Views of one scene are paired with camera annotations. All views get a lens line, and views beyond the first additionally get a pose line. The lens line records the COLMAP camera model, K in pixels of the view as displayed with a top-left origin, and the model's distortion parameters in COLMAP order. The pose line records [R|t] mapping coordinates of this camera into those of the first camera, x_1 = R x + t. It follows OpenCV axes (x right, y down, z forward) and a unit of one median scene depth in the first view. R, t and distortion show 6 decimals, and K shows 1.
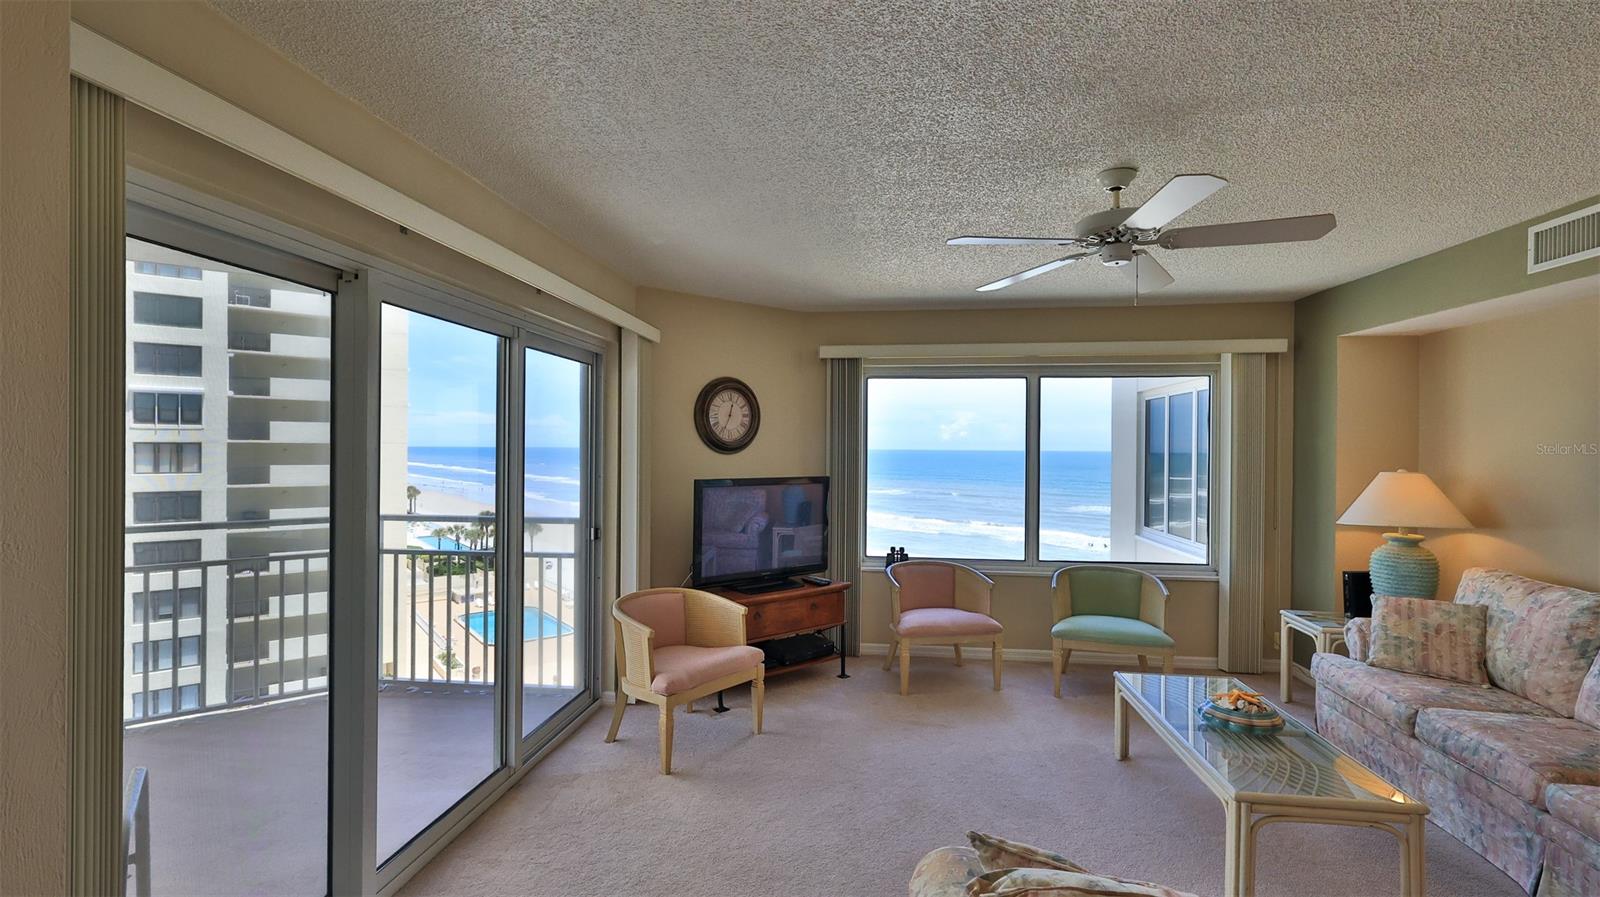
lens RADIAL K [[710.8, 0, 800.0], [0, 710.8, 448.5], [0, 0, 1]] dist [-0.000325, -0.000353]
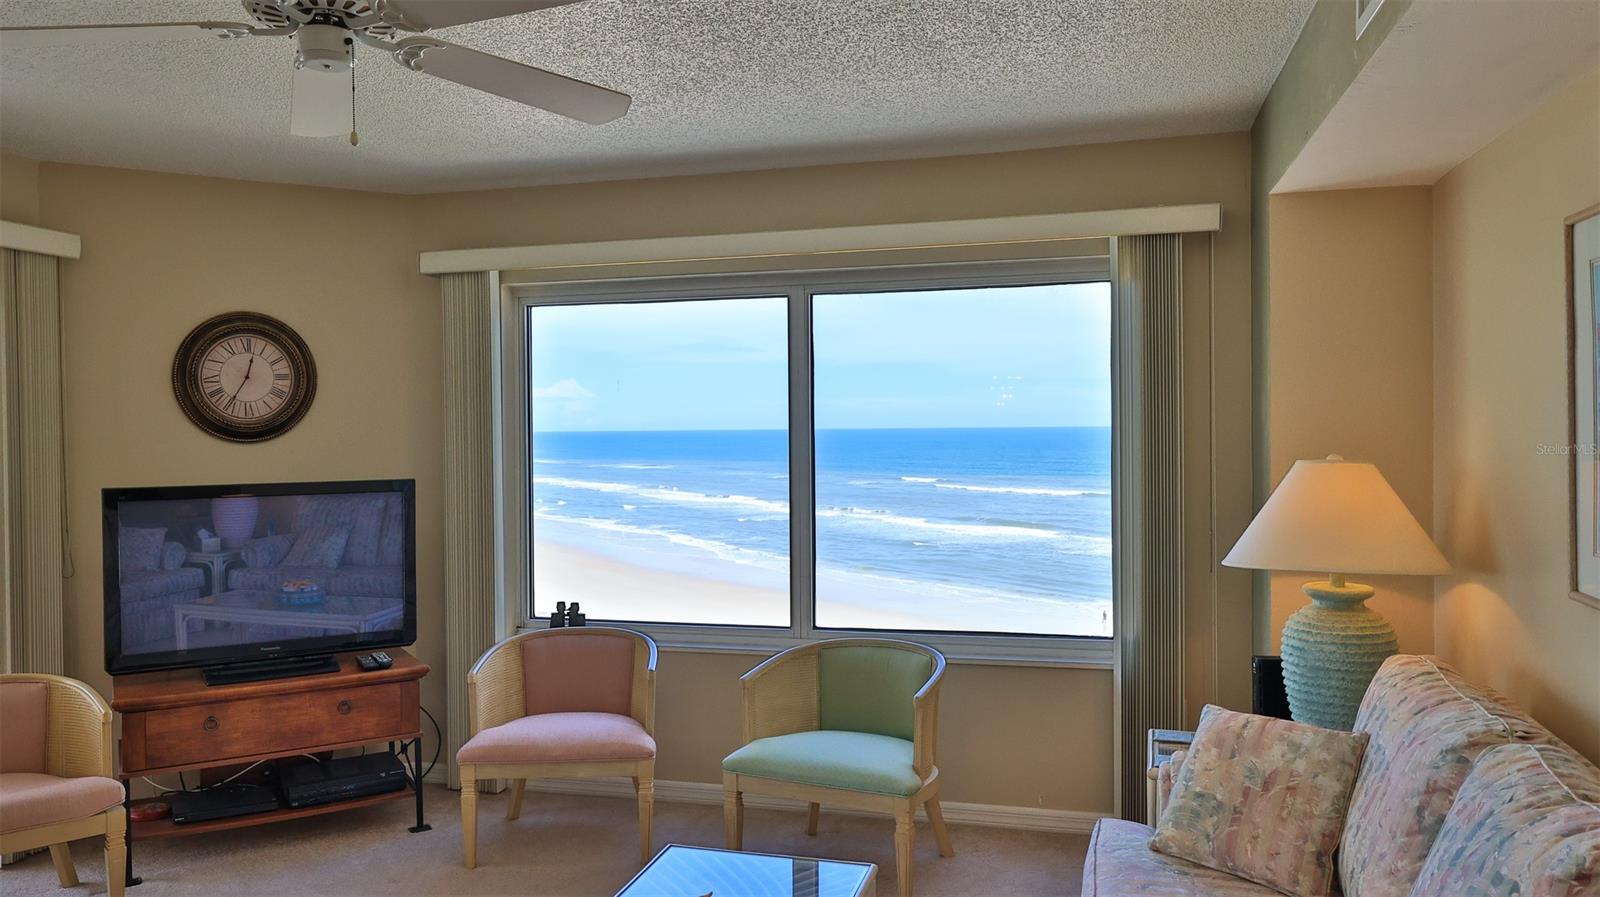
lens RADIAL K [[1158.0, 0, 800.0], [0, 1158.0, 448.5], [0, 0, 1]] dist [0.048281, -0.111766]
pose [[0.990109, -0.015464, -0.139445, 0.487485], [0.017762, 0.999726, 0.015251, 0.005545], [0.139171, -0.017577, 0.990112, 0.117000]]
